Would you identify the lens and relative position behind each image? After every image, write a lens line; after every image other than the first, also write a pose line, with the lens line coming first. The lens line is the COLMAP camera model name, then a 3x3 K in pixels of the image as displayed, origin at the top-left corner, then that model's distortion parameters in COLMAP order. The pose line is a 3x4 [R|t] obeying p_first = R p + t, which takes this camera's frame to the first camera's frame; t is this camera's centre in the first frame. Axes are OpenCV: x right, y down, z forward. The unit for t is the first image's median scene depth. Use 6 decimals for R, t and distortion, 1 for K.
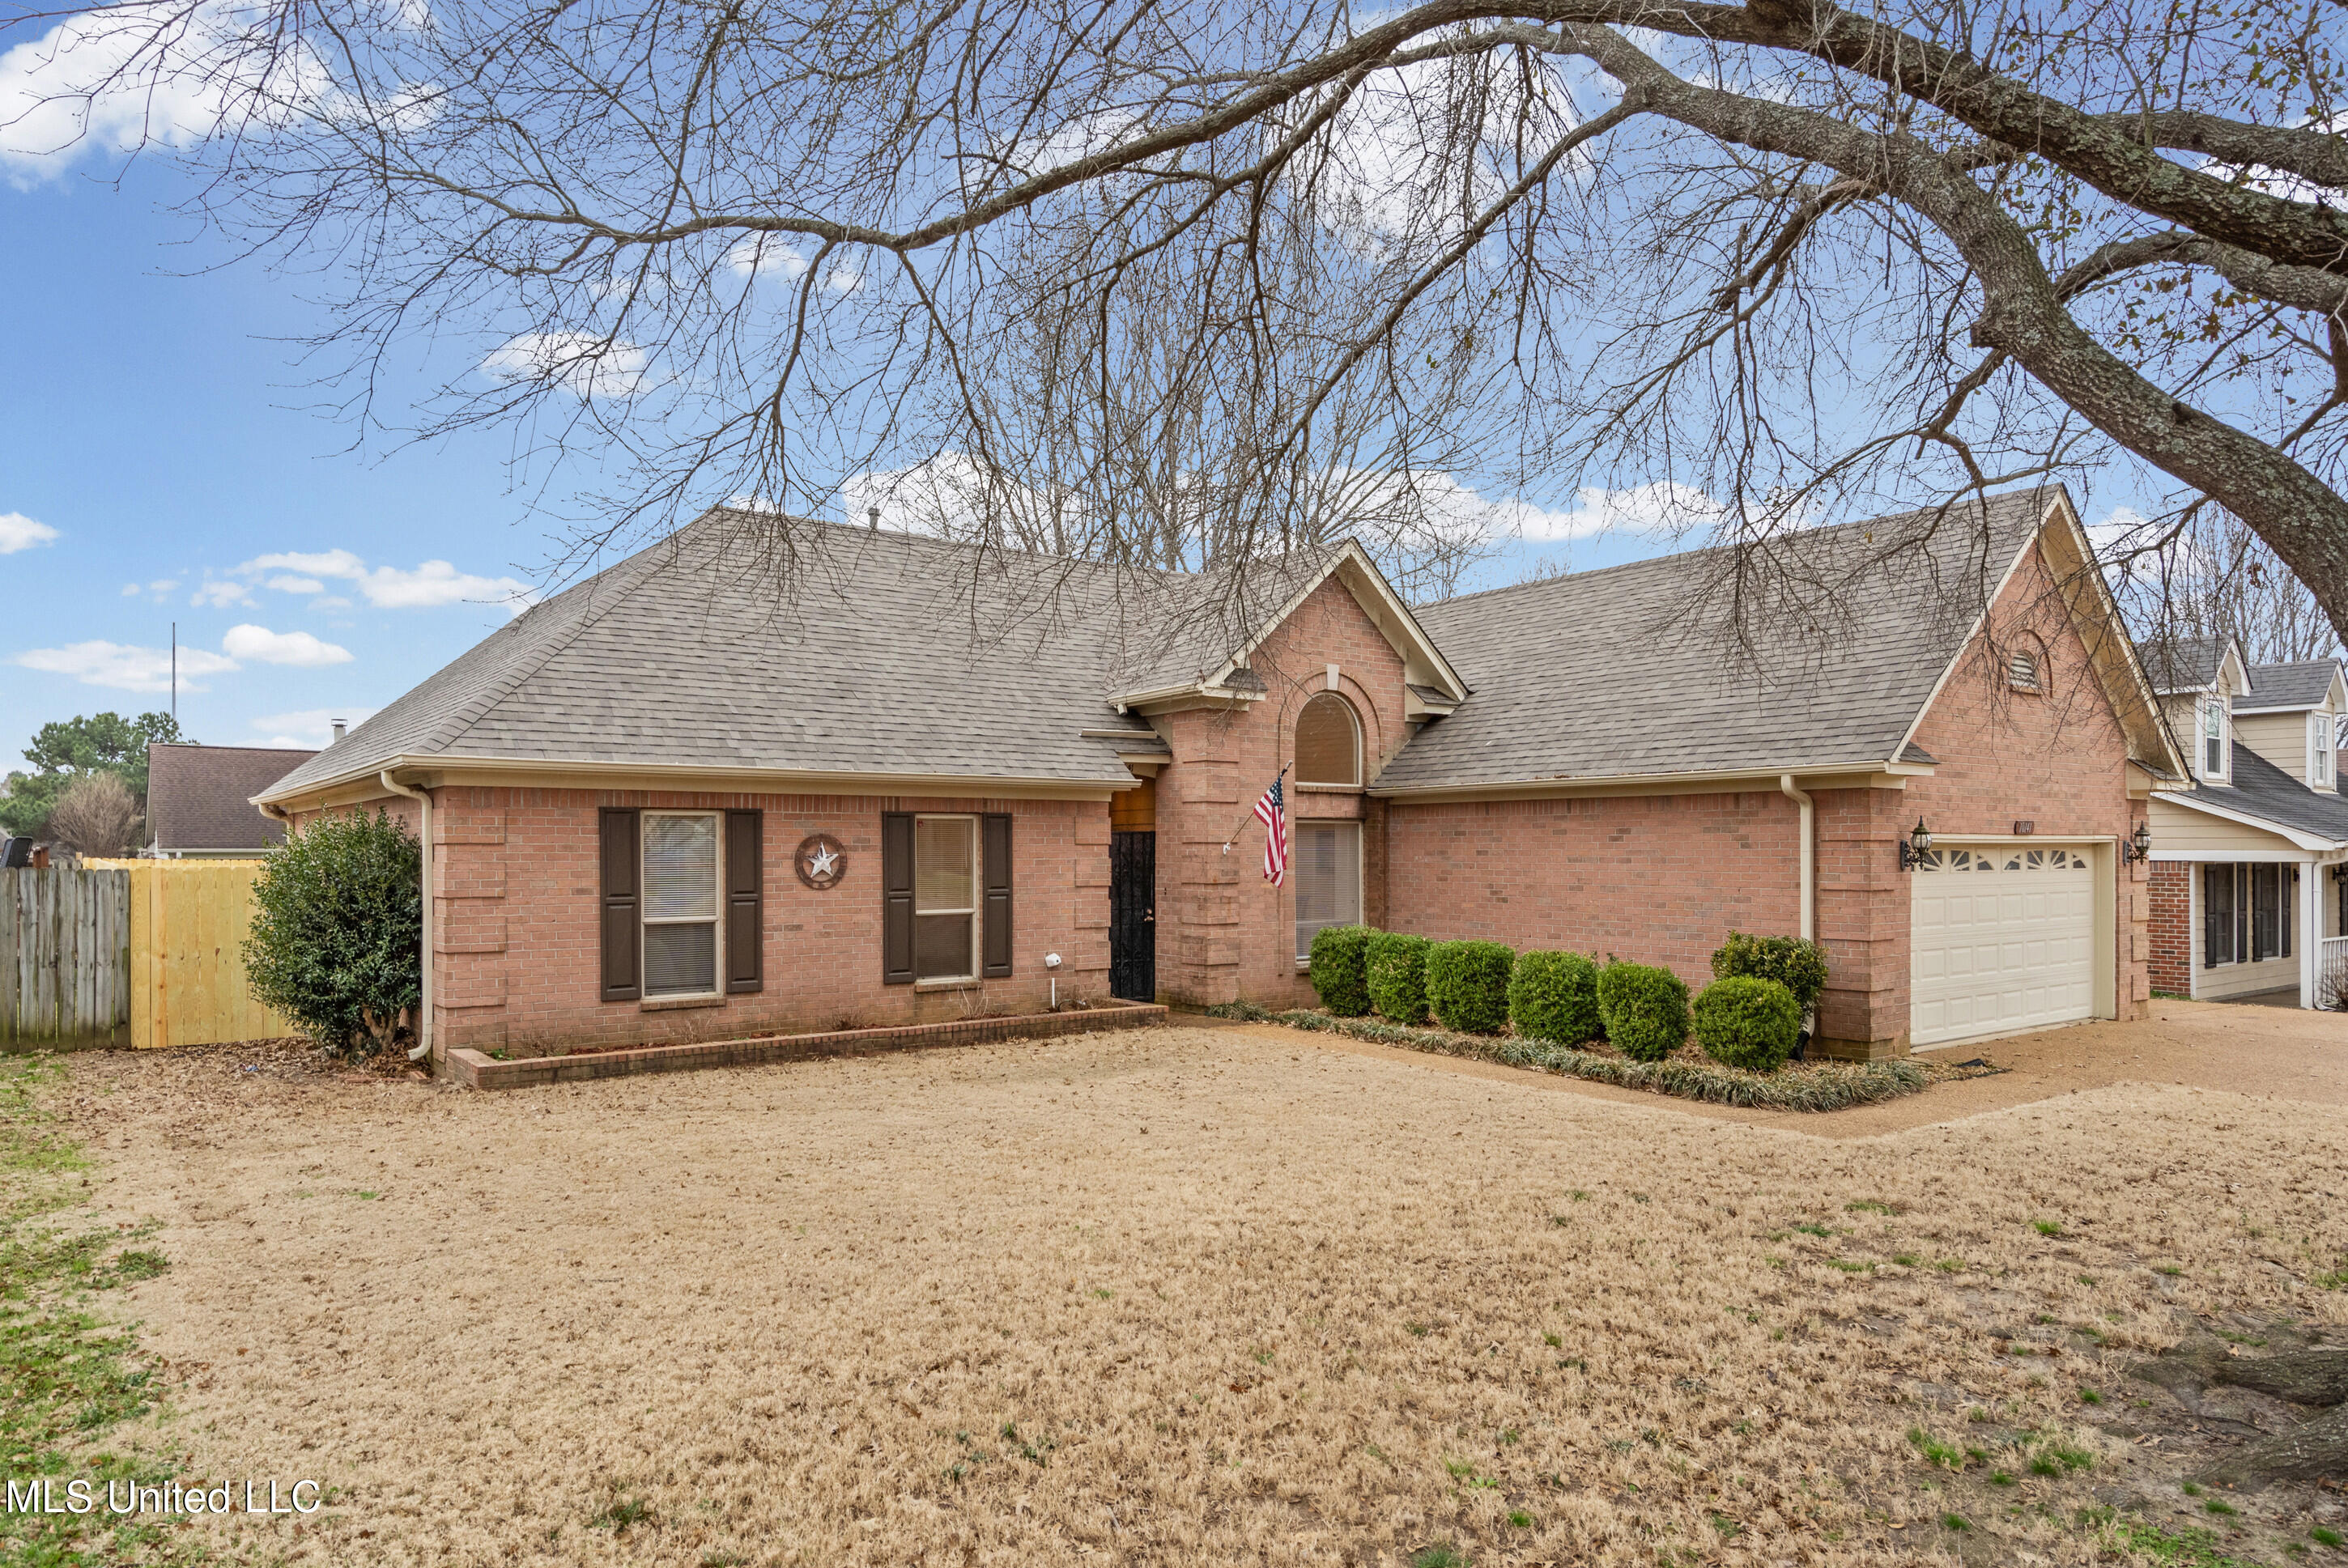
lens RADIAL K [[1472.9, 0, 1176.0], [0, 1472.9, 847.0], [0, 0, 1]] dist [0.001512, -0.000485]
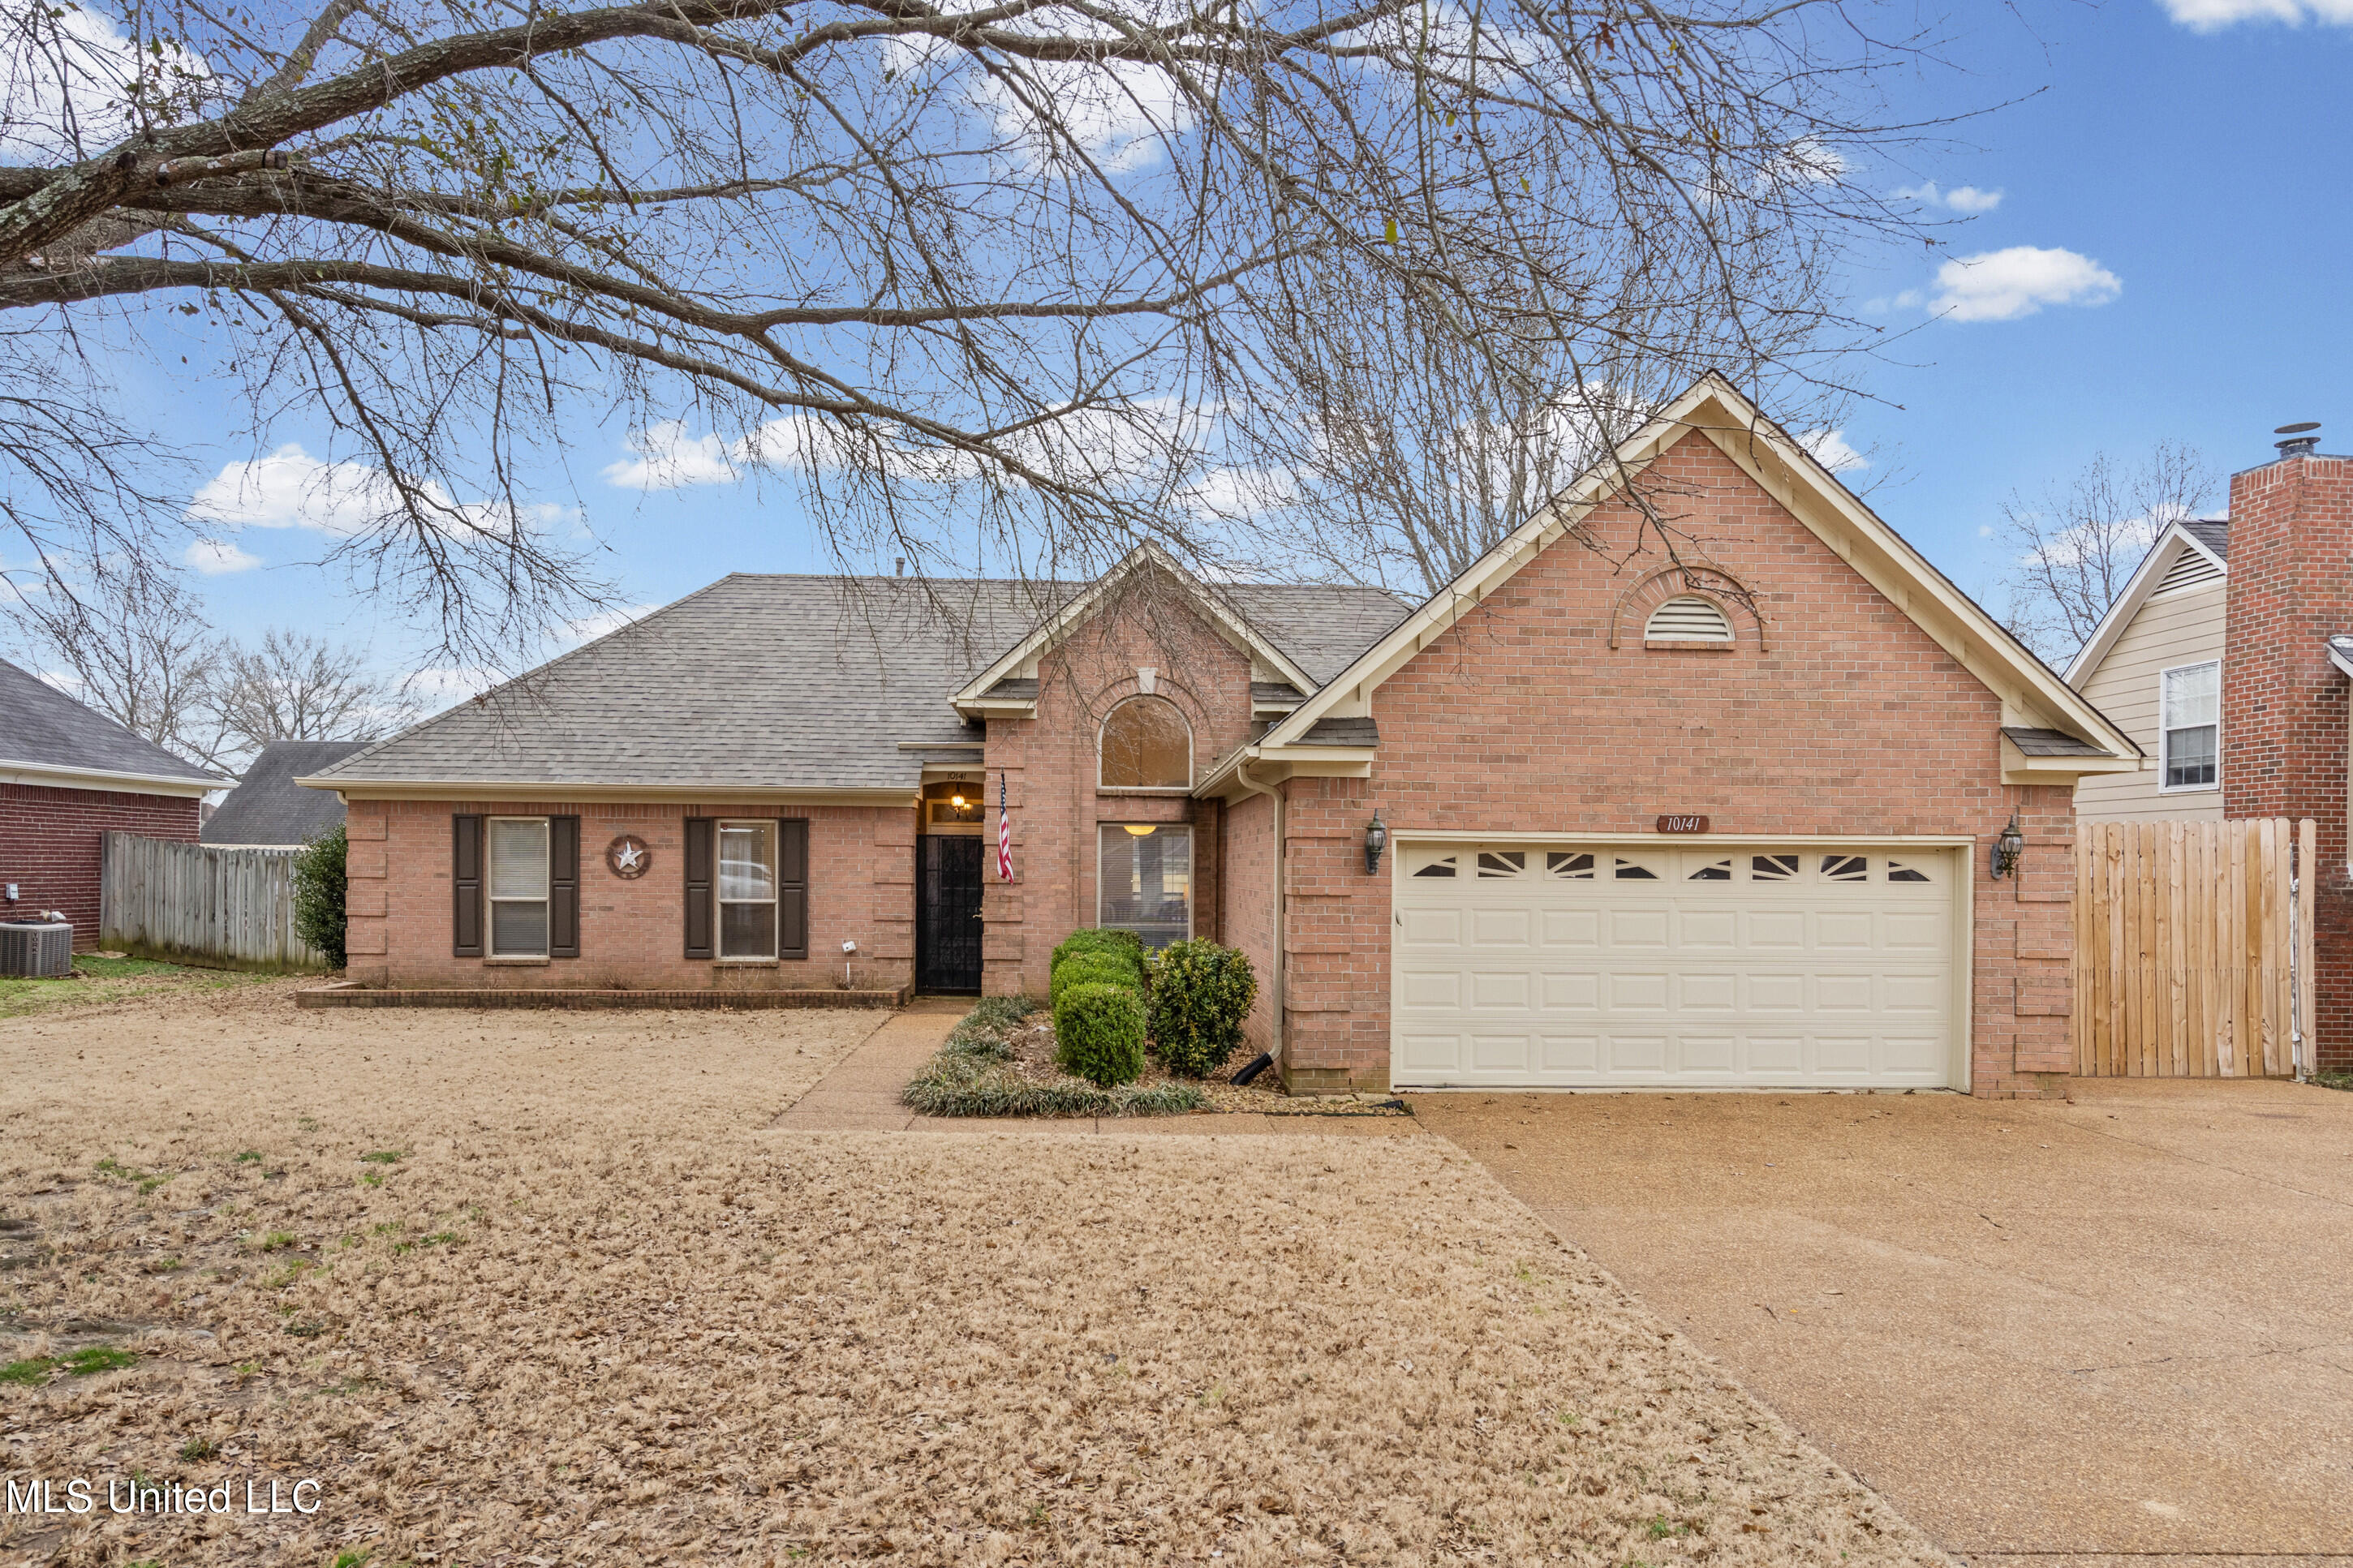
lens RADIAL K [[1476.0, 0, 1178.5], [0, 1476.0, 847.1], [0, 0, 1]] dist [0.001512, -0.000485]
pose [[0.820047, 0.001932, -0.572292, 0.814519], [-0.009743, 0.999897, -0.010585, 0.009818], [0.572213, 0.014256, 0.819981, 0.221012]]
